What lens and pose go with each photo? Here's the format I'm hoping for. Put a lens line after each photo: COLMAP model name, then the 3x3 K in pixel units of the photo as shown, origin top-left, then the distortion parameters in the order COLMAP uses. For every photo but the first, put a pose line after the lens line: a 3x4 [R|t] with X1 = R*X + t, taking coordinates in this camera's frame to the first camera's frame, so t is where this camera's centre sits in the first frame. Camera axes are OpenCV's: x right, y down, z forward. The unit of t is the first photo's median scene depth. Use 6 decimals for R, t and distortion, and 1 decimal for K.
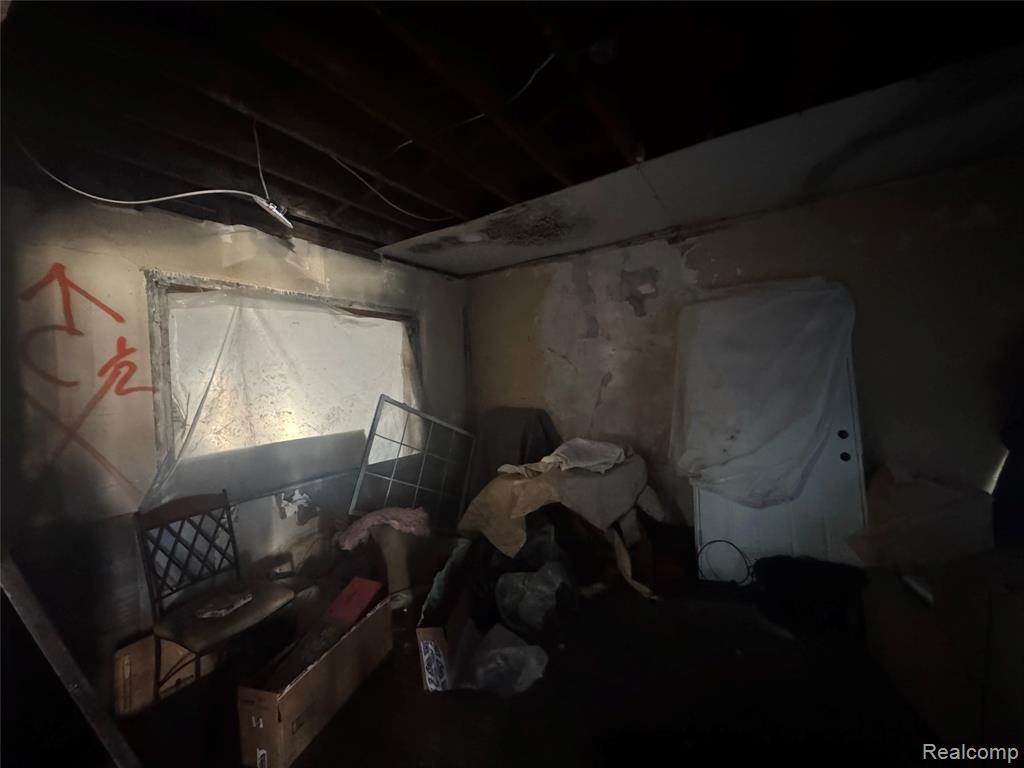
lens RADIAL K [[412.1, 0, 512.1], [0, 412.1, 384.2], [0, 0, 1]] dist [-0.001124, 0.000163]
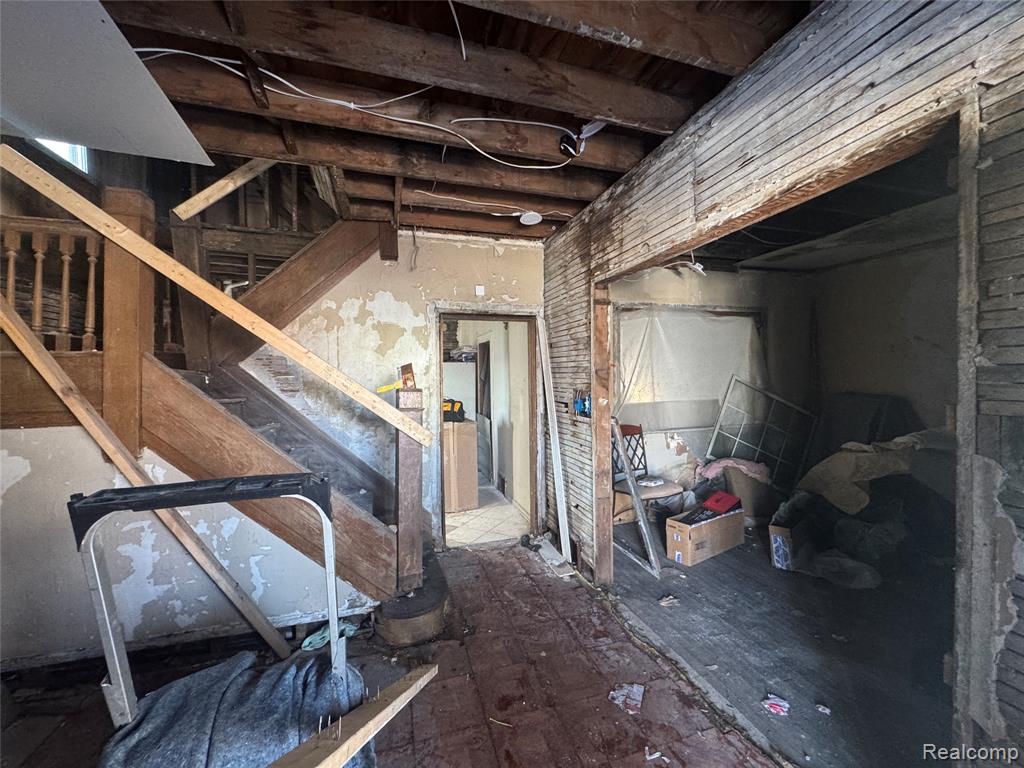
lens RADIAL K [[412.1, 0, 511.3], [0, 412.1, 383.7], [0, 0, 1]] dist [-0.001124, 0.000163]
pose [[0.755760, 0.057870, -0.652286, 0.010770], [-0.031077, 0.998135, 0.052546, 0.009228], [0.654110, -0.019441, 0.756149, -0.587069]]
